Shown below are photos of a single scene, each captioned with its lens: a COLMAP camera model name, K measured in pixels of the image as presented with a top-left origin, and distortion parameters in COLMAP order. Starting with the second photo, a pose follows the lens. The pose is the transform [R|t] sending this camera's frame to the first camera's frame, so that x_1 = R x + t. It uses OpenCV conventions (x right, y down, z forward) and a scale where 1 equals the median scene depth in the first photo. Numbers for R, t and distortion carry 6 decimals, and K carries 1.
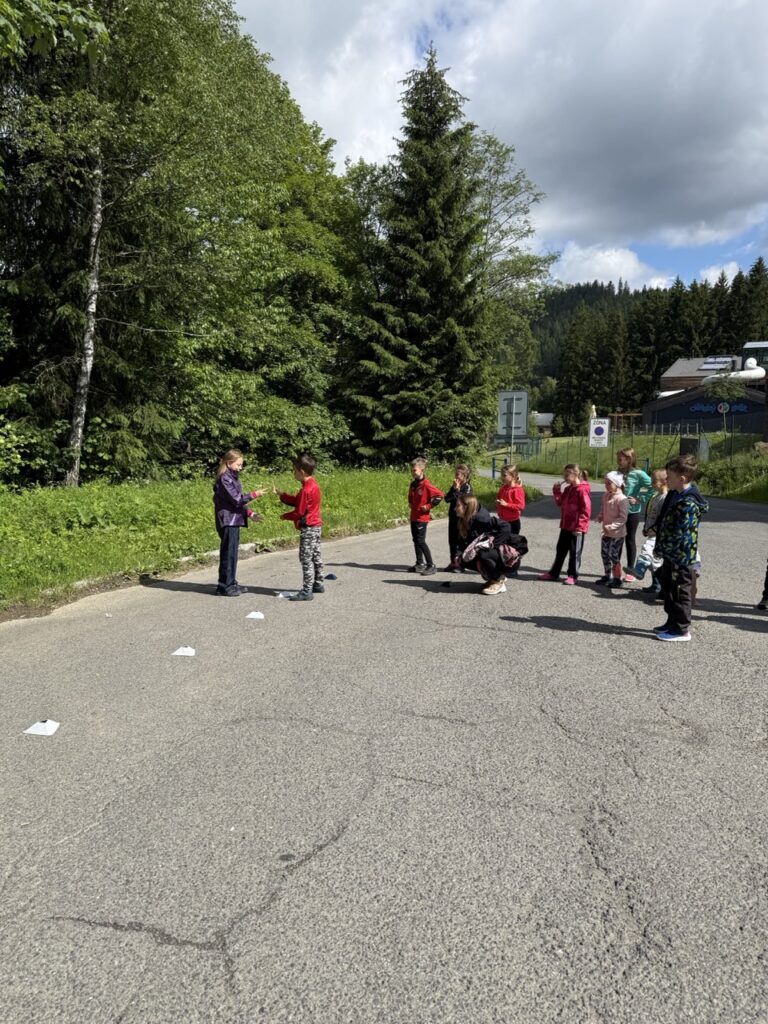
lens RADIAL K [[712.8, 0, 384.5], [0, 712.8, 519.0], [0, 0, 1]] dist [0.129687, -0.212356]
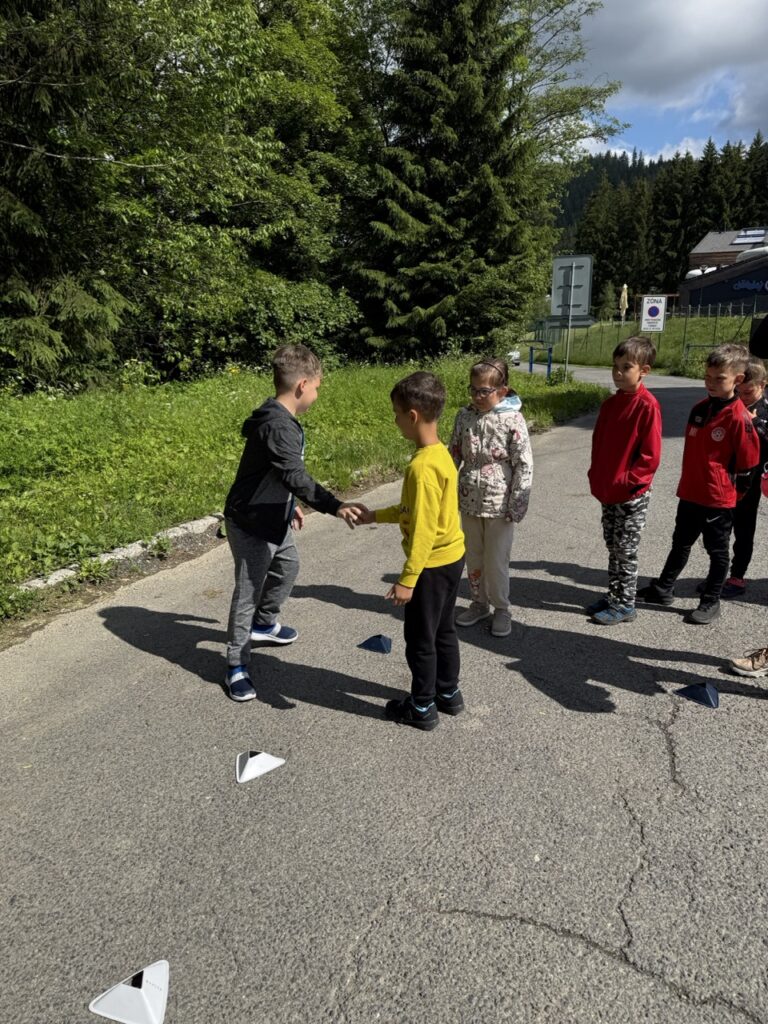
lens RADIAL K [[718.5, 0, 385.2], [0, 718.5, 522.9], [0, 0, 1]] dist [0.047399, -0.066335]
pose [[0.999844, -0.016695, -0.005792, -0.019909], [0.017378, 0.988391, 0.150932, -0.015547], [0.003205, -0.151010, 0.988527, 0.178549]]
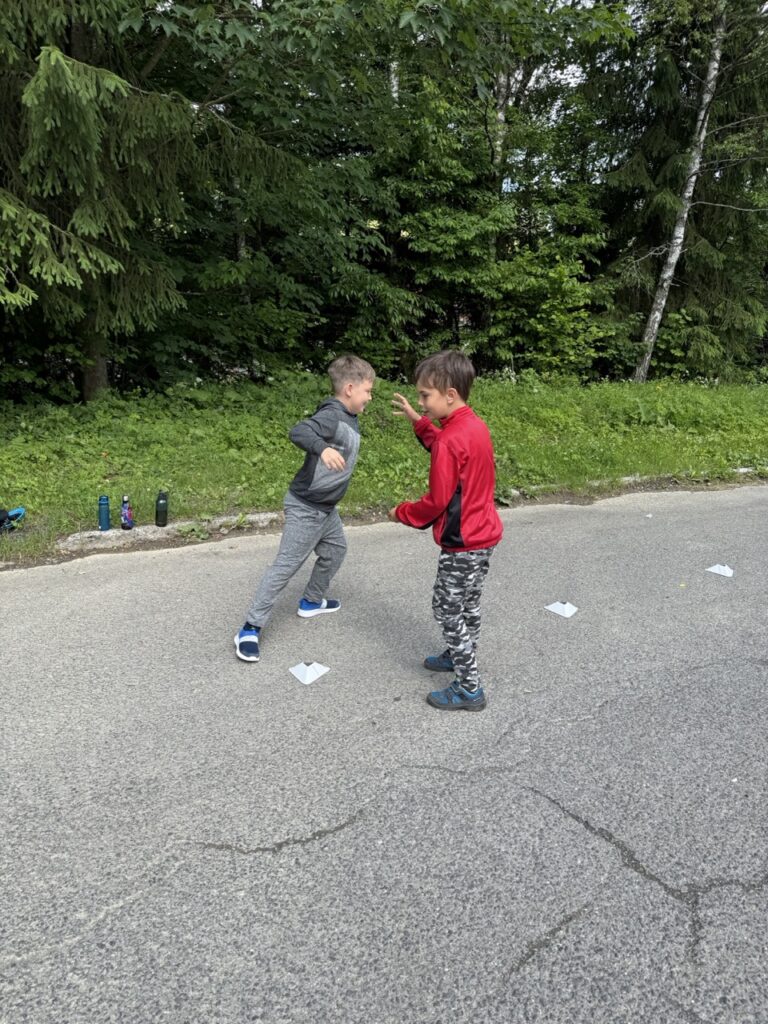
lens RADIAL K [[721.1, 0, 377.4], [0, 721.1, 509.5], [0, 0, 1]] dist [0.039409, -0.054375]
pose [[0.726935, 0.173993, -0.664298, -0.000029], [-0.091820, 0.983310, 0.157070, 0.001281], [0.680540, -0.053184, 0.730778, 0.009634]]
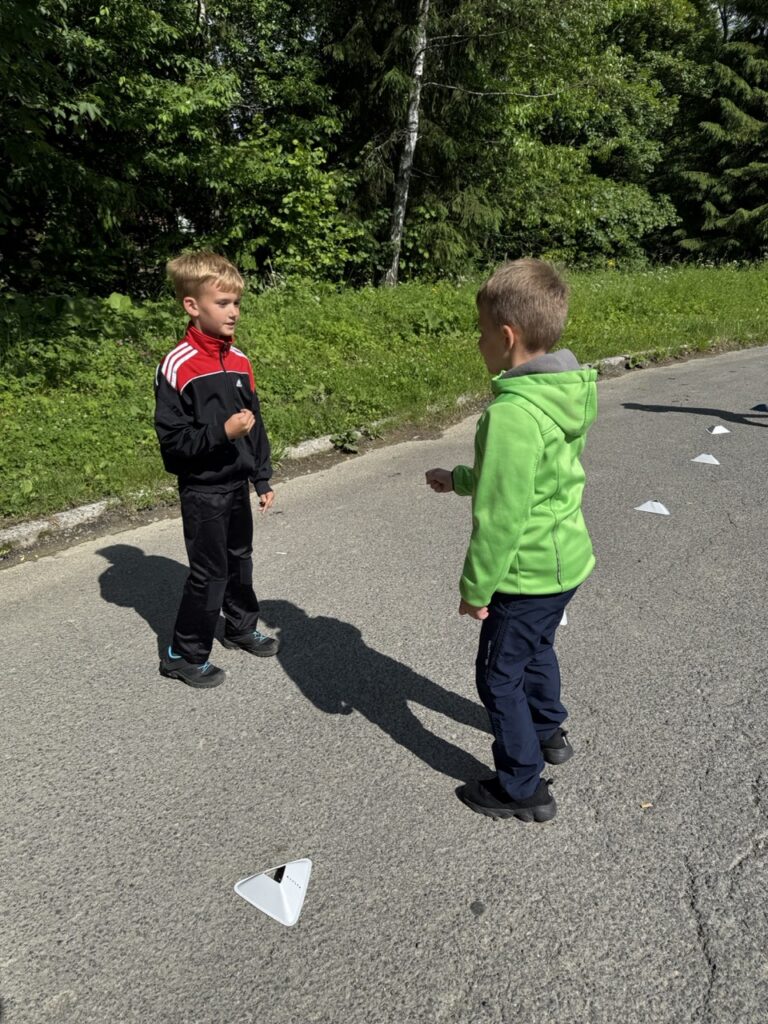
lens RADIAL K [[724.9, 0, 390.5], [0, 724.9, 514.5], [0, 0, 1]] dist [0.029037, -0.030300]
pose [[0.939752, 0.105839, -0.325060, -0.054457], [-0.020752, 0.966775, 0.254786, 0.000526], [0.341226, -0.232690, 0.910725, 0.040091]]
